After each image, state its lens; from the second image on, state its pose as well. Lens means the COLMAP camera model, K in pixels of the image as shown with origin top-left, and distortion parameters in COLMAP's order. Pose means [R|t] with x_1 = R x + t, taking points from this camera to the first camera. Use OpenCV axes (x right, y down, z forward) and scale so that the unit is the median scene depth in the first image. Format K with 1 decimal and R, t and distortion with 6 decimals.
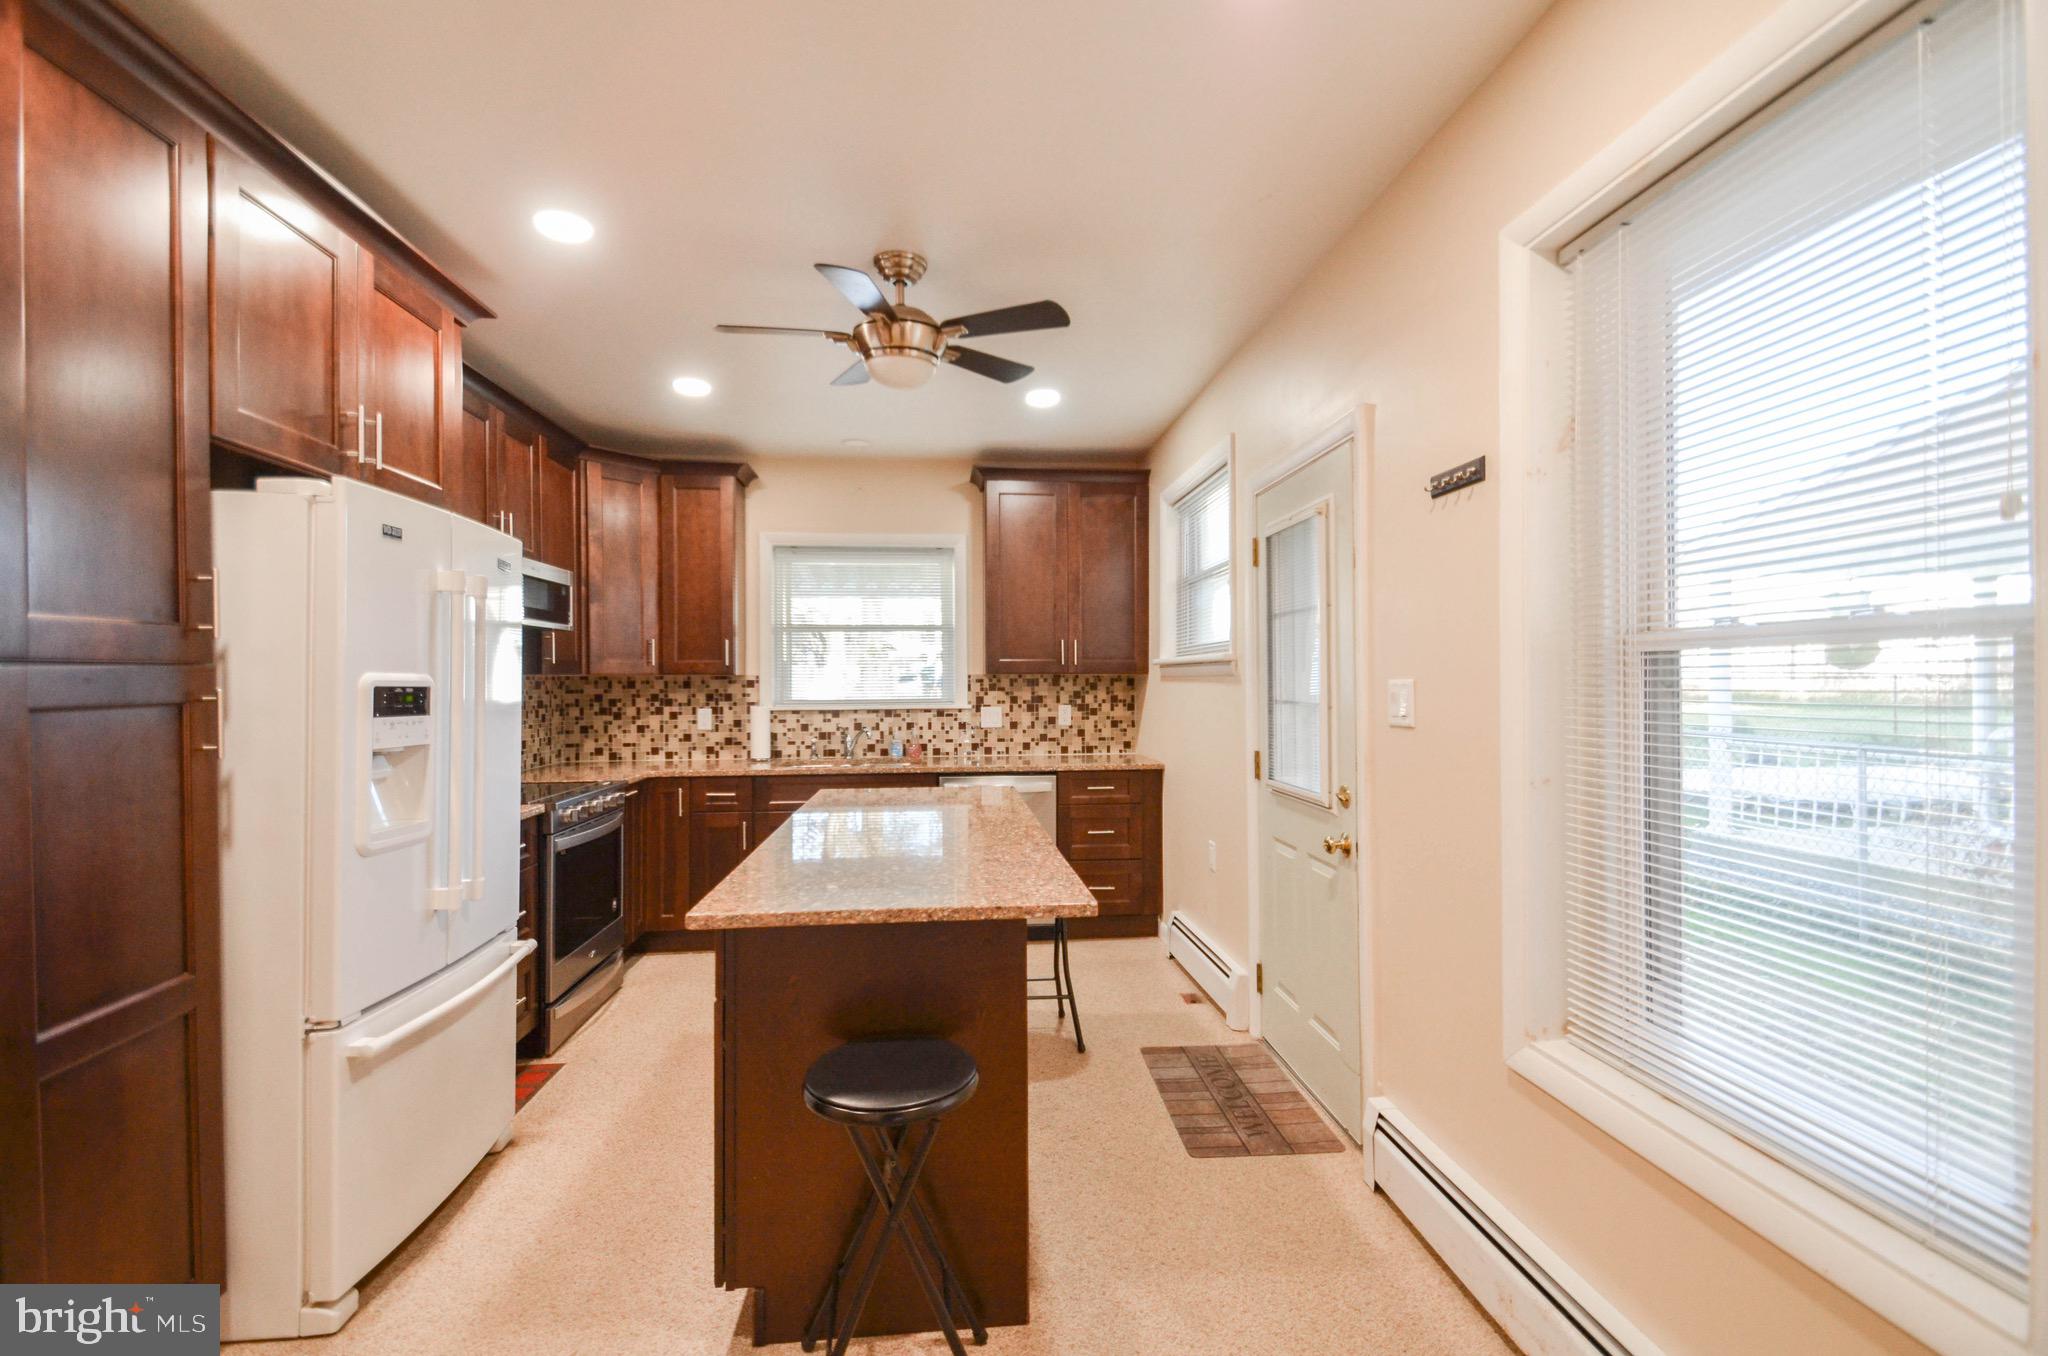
lens RADIAL K [[906.5, 0, 1008.3], [0, 906.5, 679.2], [0, 0, 1]] dist [0.000051, -0.000174]
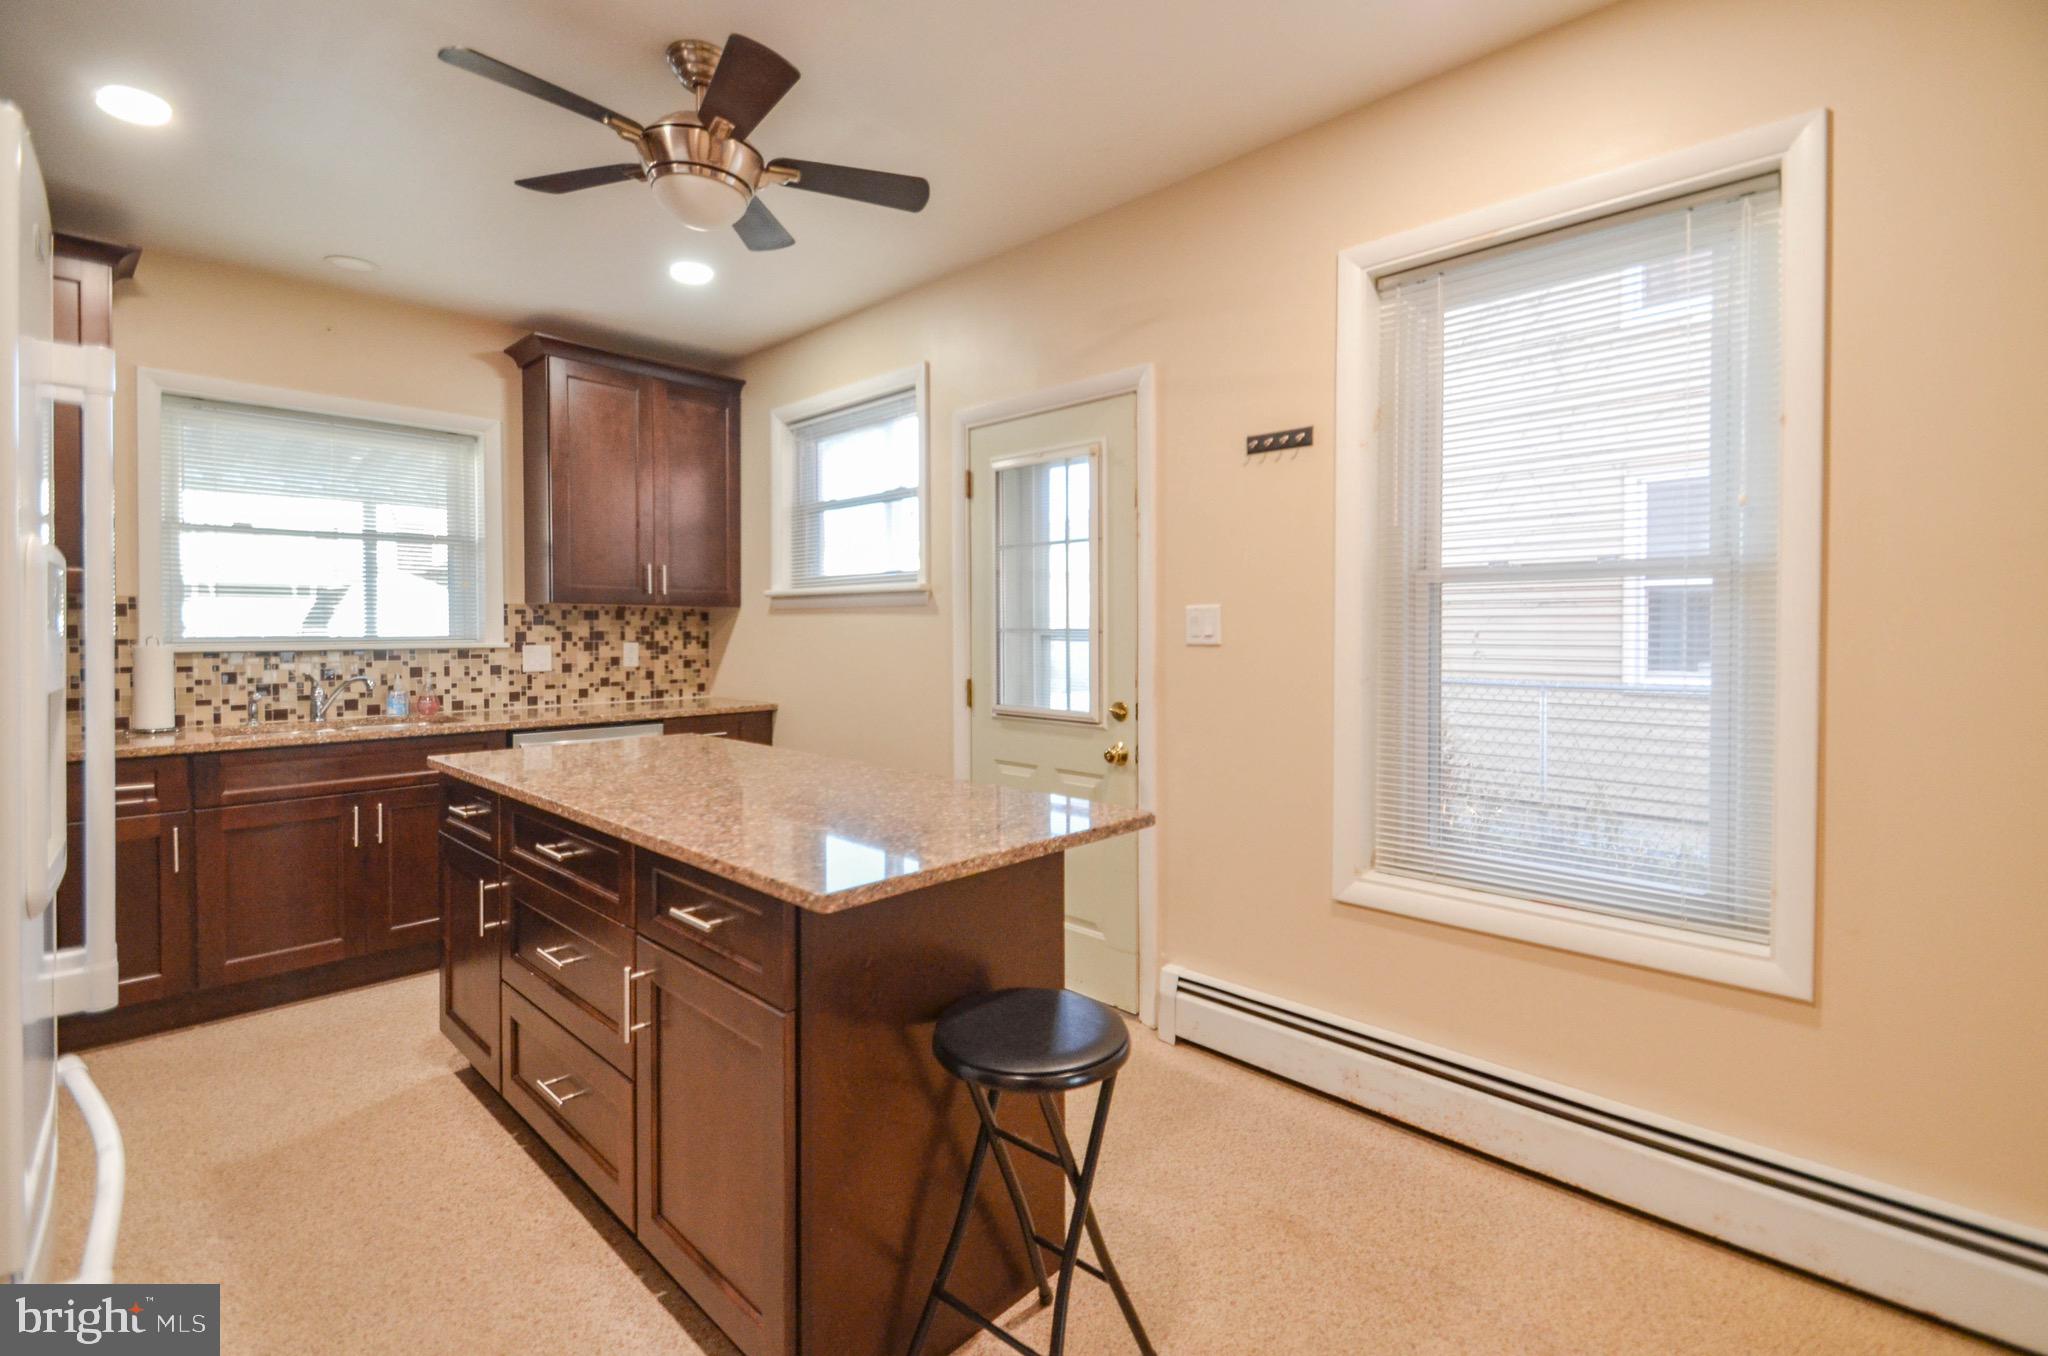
lens RADIAL K [[929.2, 0, 1021.9], [0, 929.2, 649.3], [0, 0, 1]] dist [0.003965, 0.000441]
pose [[0.745228, -0.009251, 0.666746, -0.244847], [-0.005512, 0.999784, 0.020032, 0.015492], [-0.666787, -0.018604, 0.745016, 0.114021]]
